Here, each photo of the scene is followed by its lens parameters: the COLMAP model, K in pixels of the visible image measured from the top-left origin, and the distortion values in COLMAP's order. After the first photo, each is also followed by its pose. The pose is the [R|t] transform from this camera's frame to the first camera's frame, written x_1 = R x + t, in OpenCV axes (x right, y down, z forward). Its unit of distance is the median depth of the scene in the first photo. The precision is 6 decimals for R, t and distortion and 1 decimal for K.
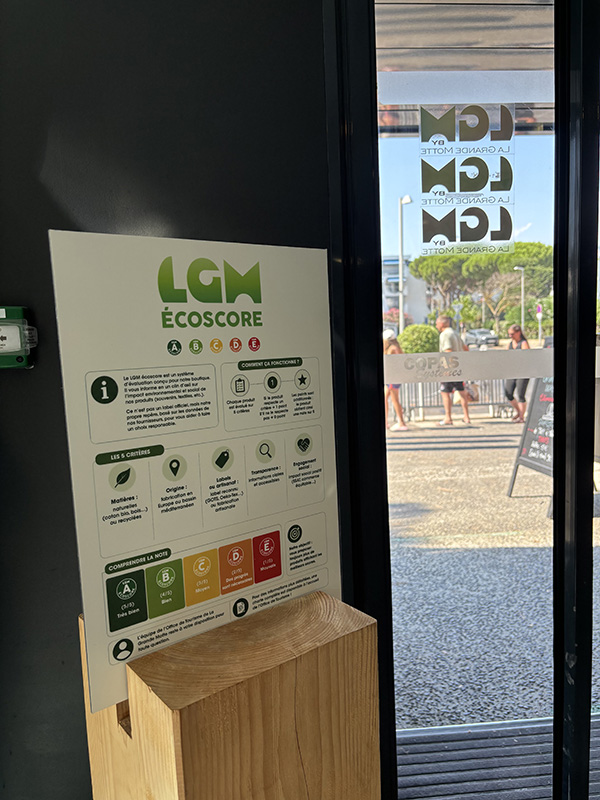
lens RADIAL K [[617.3, 0, 303.1], [0, 617.3, 403.4], [0, 0, 1]] dist [0.057938, -0.047523]
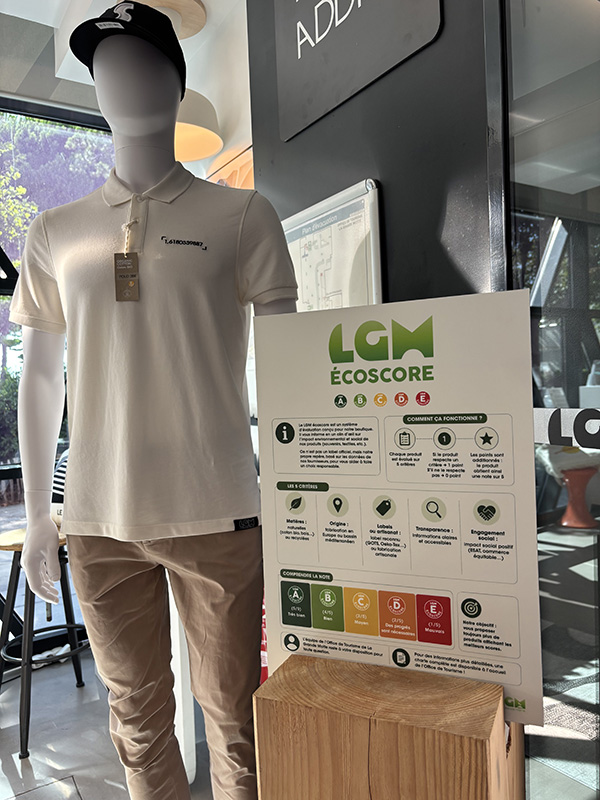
lens RADIAL K [[617.3, 0, 294.0], [0, 617.3, 407.7], [0, 0, 1]] dist [0.057938, -0.047523]
pose [[0.464247, 0.047036, -0.884456, 0.713319], [-0.075056, 0.997086, 0.013629, -0.080744], [0.882520, 0.060057, 0.466424, 0.359215]]
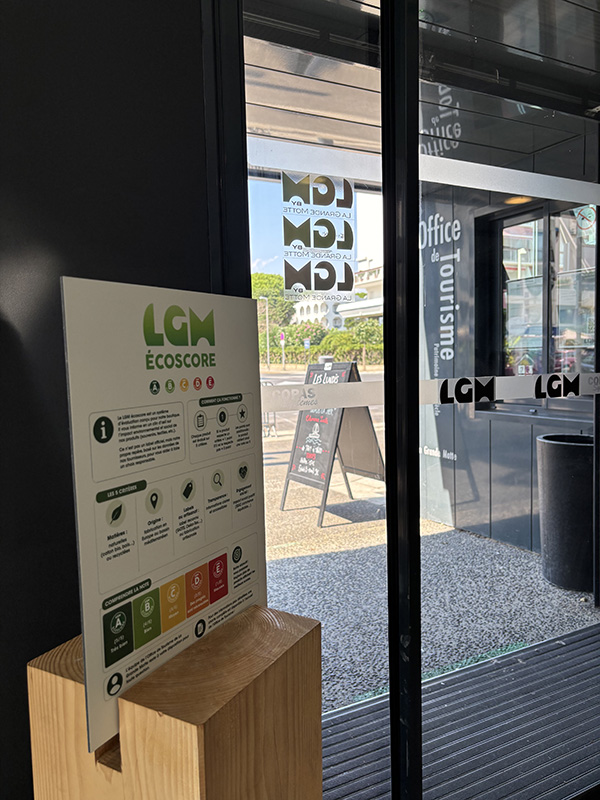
lens RADIAL K [[617.3, 0, 295.3], [0, 617.3, 396.4], [0, 0, 1]] dist [0.057938, -0.047523]
pose [[0.925009, -0.010402, 0.379802, -0.361140], [0.028210, 0.998746, -0.041352, -0.022264], [-0.378896, 0.048965, 0.924143, -0.072894]]
